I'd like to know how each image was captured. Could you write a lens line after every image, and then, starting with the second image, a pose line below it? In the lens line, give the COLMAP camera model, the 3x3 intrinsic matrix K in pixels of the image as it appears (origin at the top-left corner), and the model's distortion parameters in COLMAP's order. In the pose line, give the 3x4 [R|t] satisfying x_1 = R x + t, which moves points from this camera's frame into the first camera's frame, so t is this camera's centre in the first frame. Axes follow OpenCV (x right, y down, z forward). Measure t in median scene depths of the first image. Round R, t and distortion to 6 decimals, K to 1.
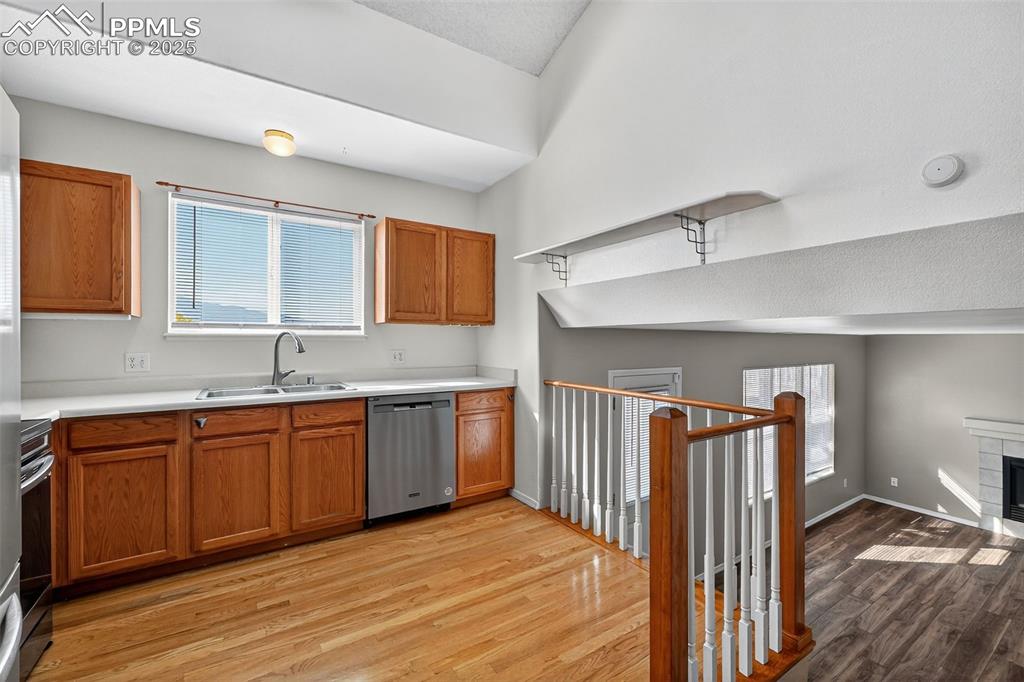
lens RADIAL K [[426.5, 0, 509.4], [0, 426.5, 343.9], [0, 0, 1]] dist [-0.007060, 0.000263]
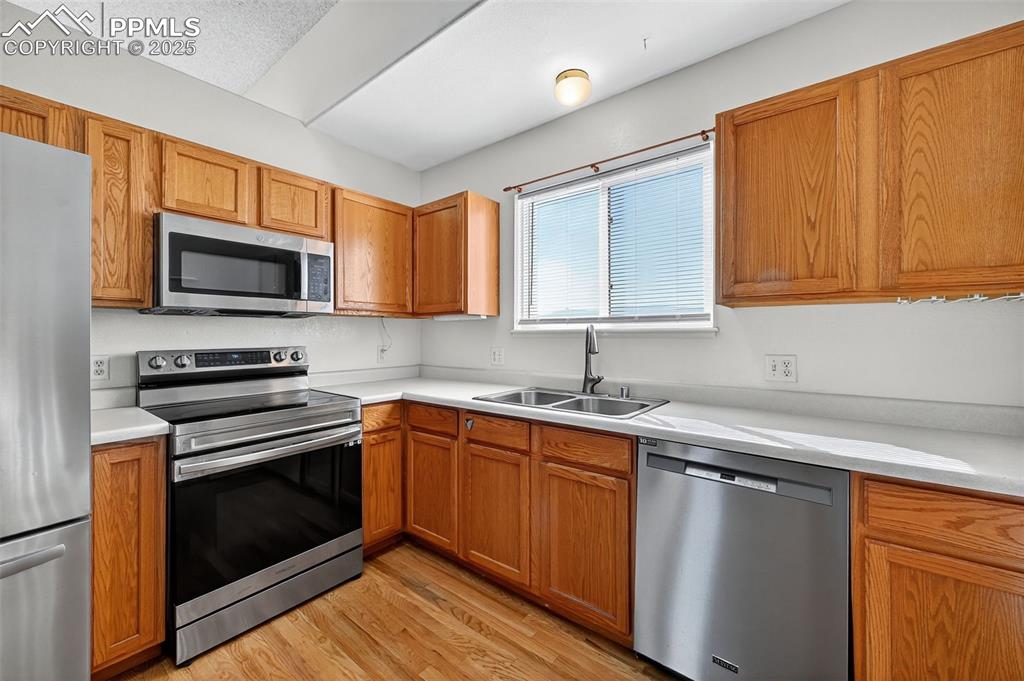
lens RADIAL K [[402.5, 0, 512.3], [0, 402.5, 332.2], [0, 0, 1]] dist [-0.004982, -0.000164]
pose [[0.324996, -0.005837, -0.945697, 0.131581], [-0.003869, 0.999964, -0.007502, -0.011643], [0.945707, 0.006097, 0.324962, 0.659933]]
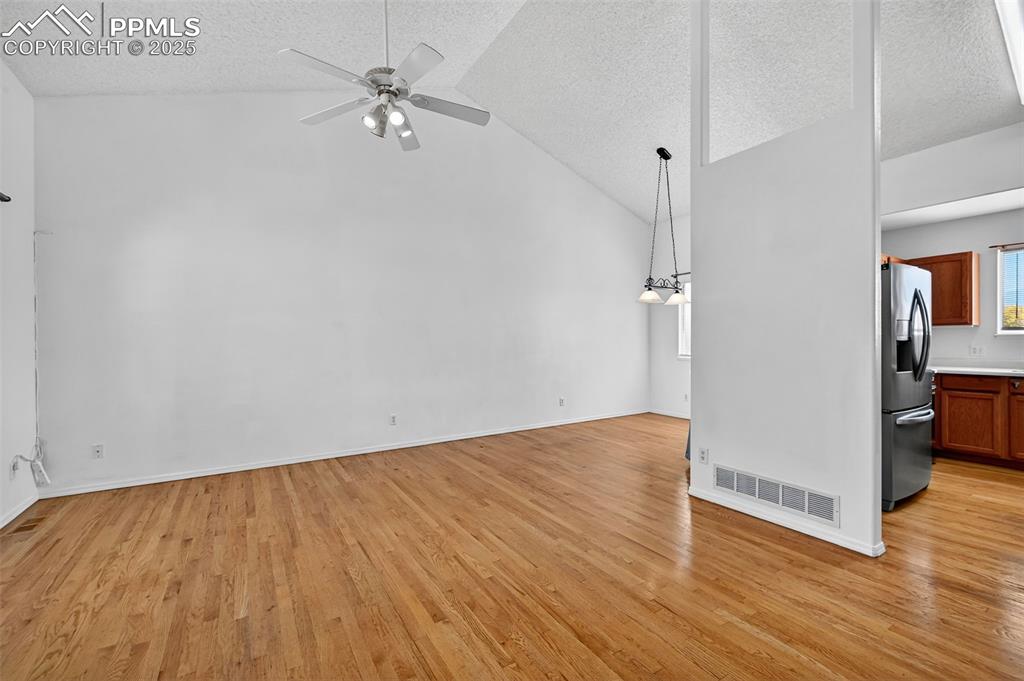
lens RADIAL K [[426.5, 0, 514.1], [0, 426.5, 338.6], [0, 0, 1]] dist [-0.007060, 0.000263]
pose [[0.005964, -0.003843, -0.999975, 0.848112], [-0.004215, 0.999984, -0.003868, 0.007989], [0.999973, 0.004238, 0.005948, -0.913186]]
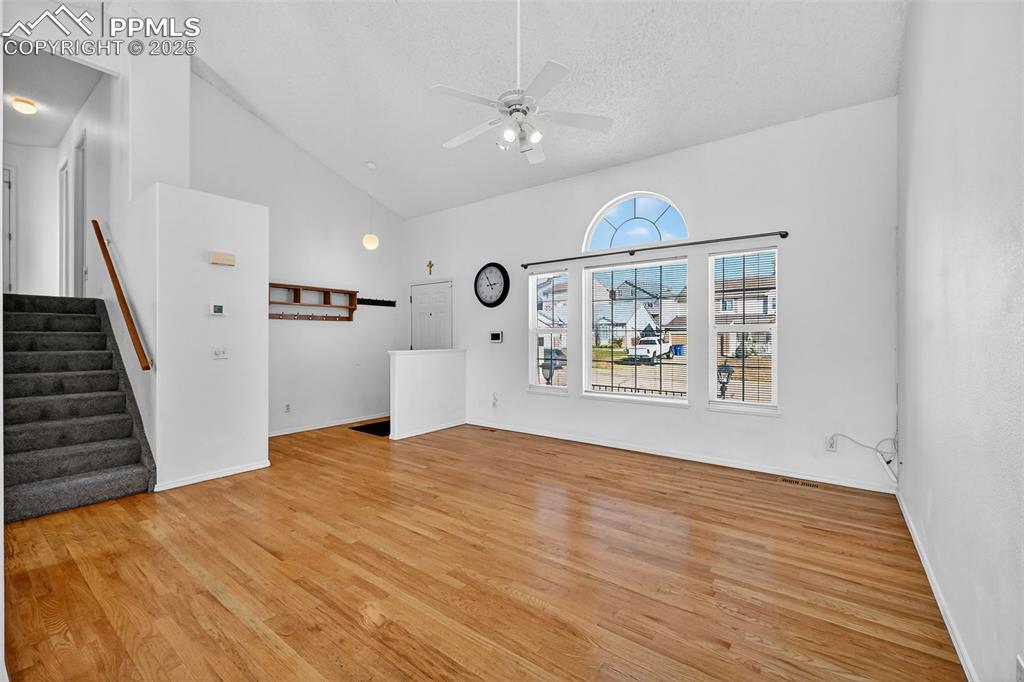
lens RADIAL K [[426.5, 0, 510.7], [0, 426.5, 337.5], [0, 0, 1]] dist [-0.007060, 0.000263]
pose [[-0.348165, -0.004184, 0.937424, -1.099077], [0.006460, 0.999956, 0.006862, 0.002302], [-0.937411, 0.008444, -0.348122, -0.806790]]
